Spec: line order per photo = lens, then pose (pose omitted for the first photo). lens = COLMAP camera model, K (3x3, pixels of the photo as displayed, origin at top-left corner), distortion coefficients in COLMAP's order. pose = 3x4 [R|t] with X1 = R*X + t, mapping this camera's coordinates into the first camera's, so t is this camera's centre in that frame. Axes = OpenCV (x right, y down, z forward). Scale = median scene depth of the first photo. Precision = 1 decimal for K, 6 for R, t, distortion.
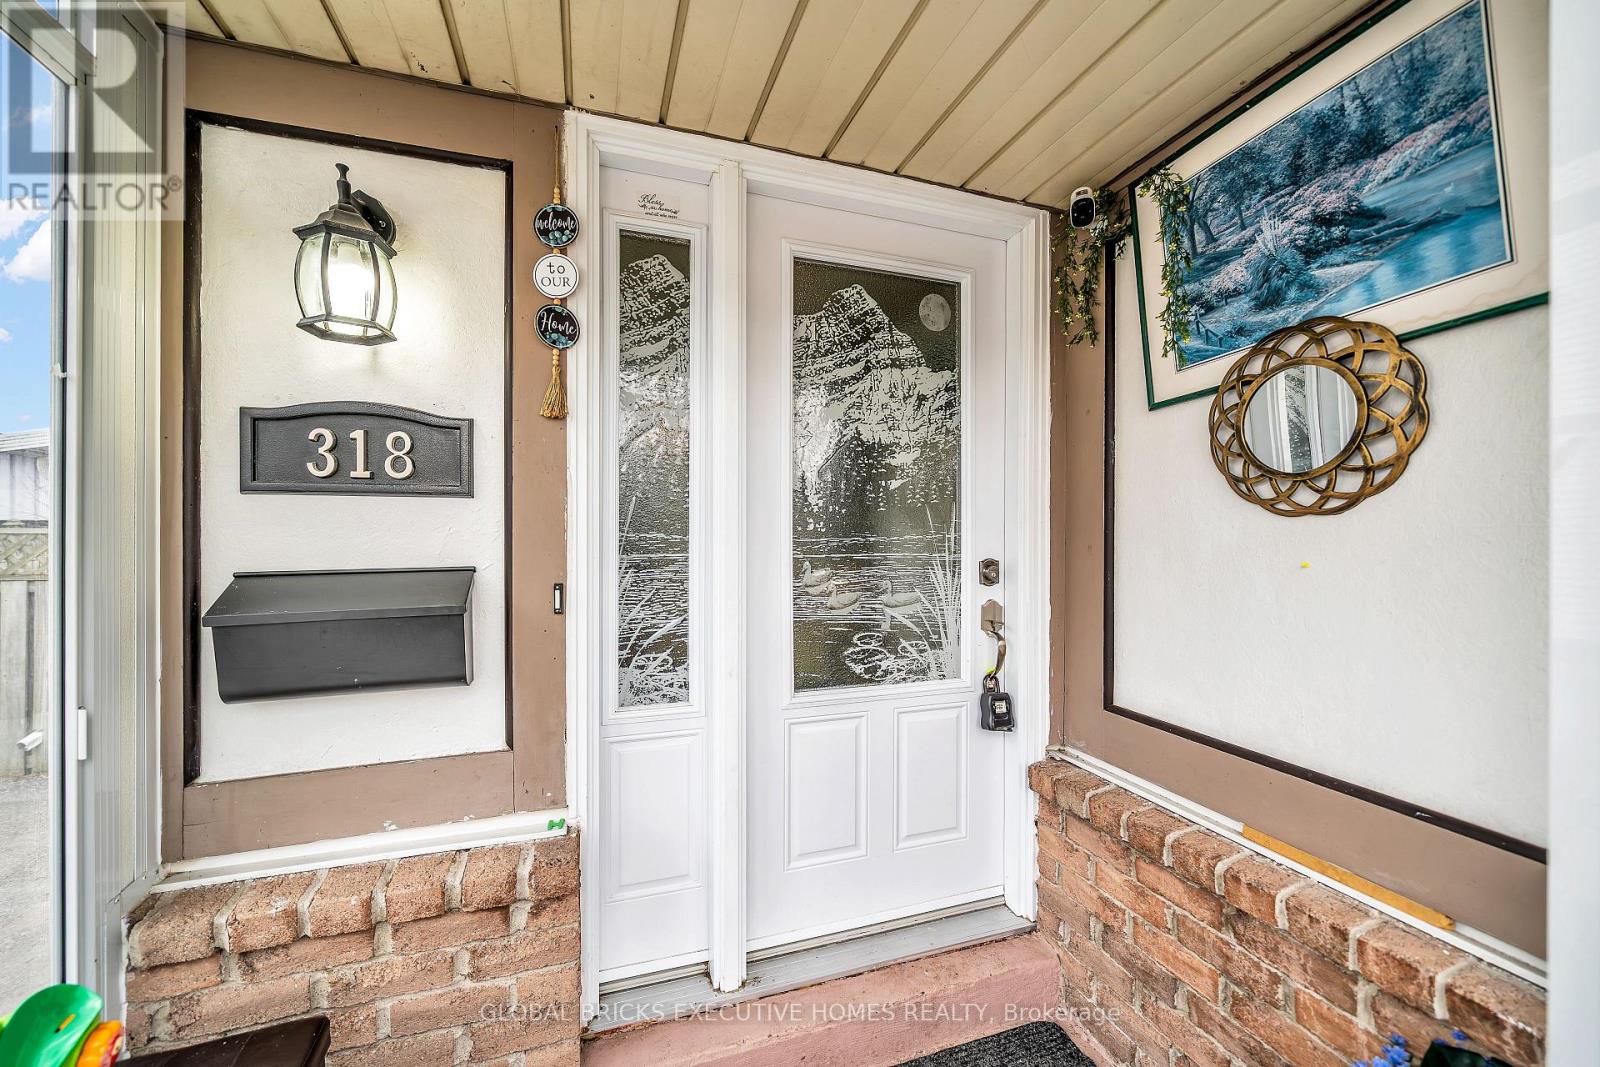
lens RADIAL K [[616.1, 0, 800.8], [0, 616.1, 533.9], [0, 0, 1]] dist [-0.000032, -0.000002]
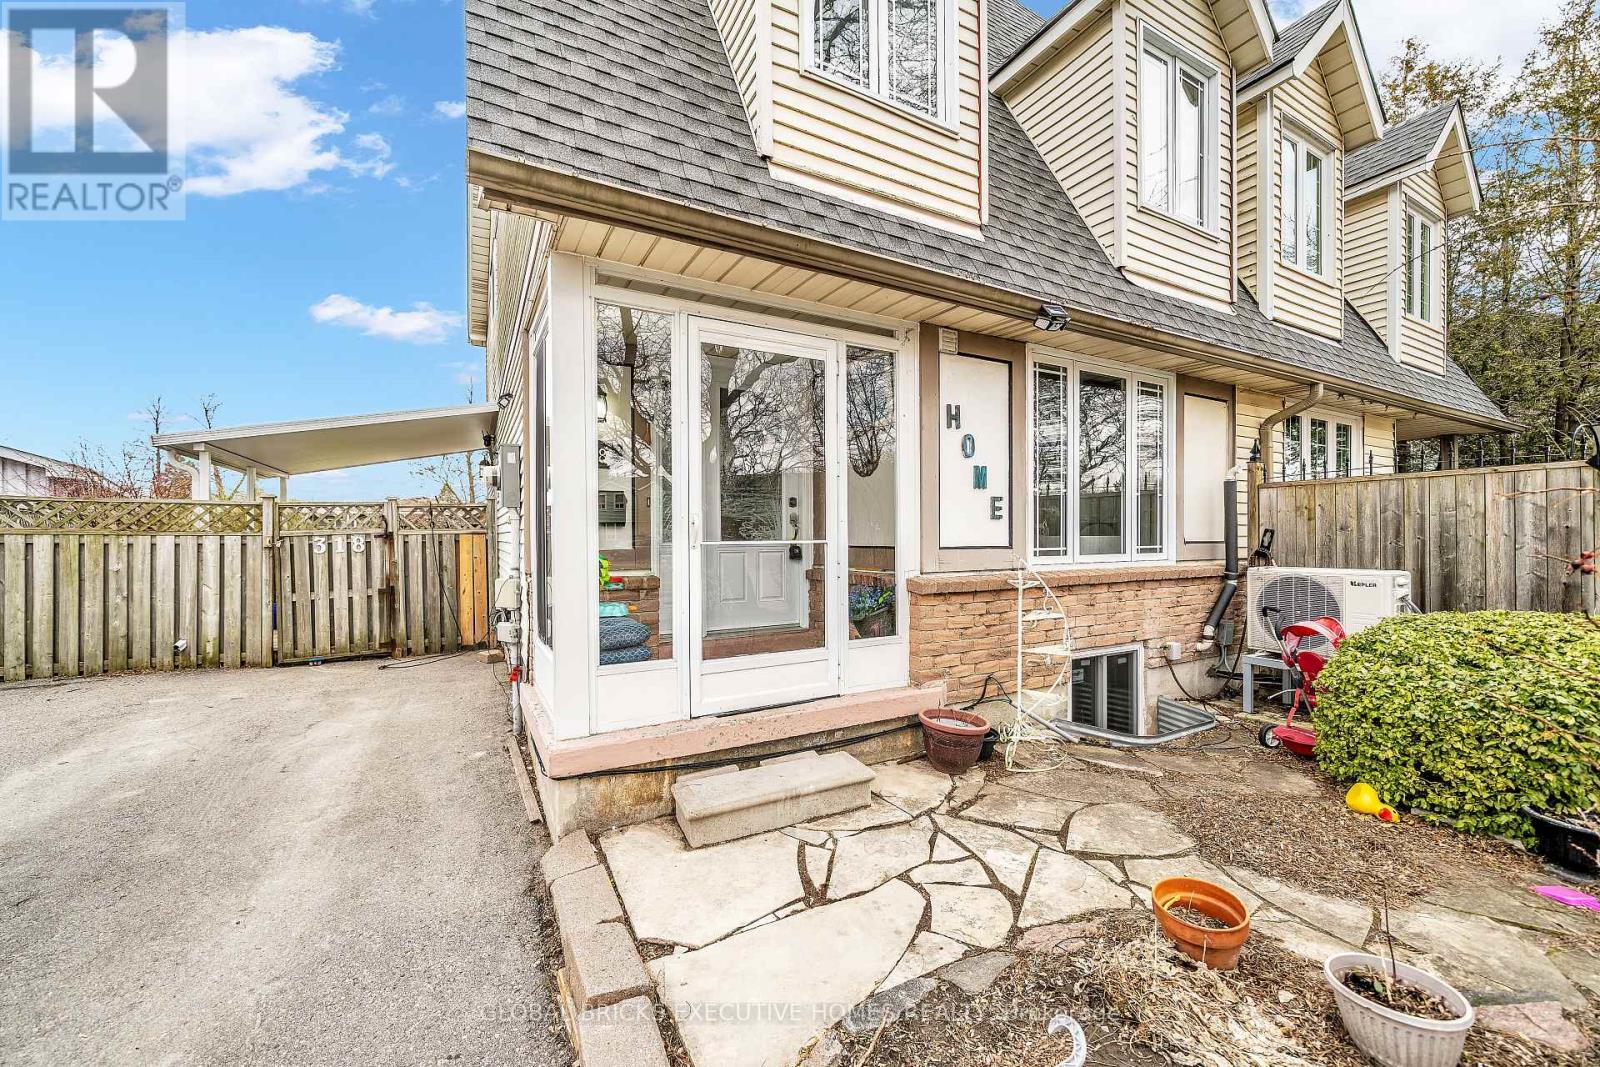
lens RADIAL K [[616.1, 0, 803.9], [0, 616.1, 536.3], [0, 0, 1]] dist [-0.000032, -0.000002]
pose [[0.984451, -0.006125, 0.175552, -0.122929], [0.006371, 0.999979, -0.000836, 0.215545], [-0.175543, 0.001941, 0.984470, -1.691433]]
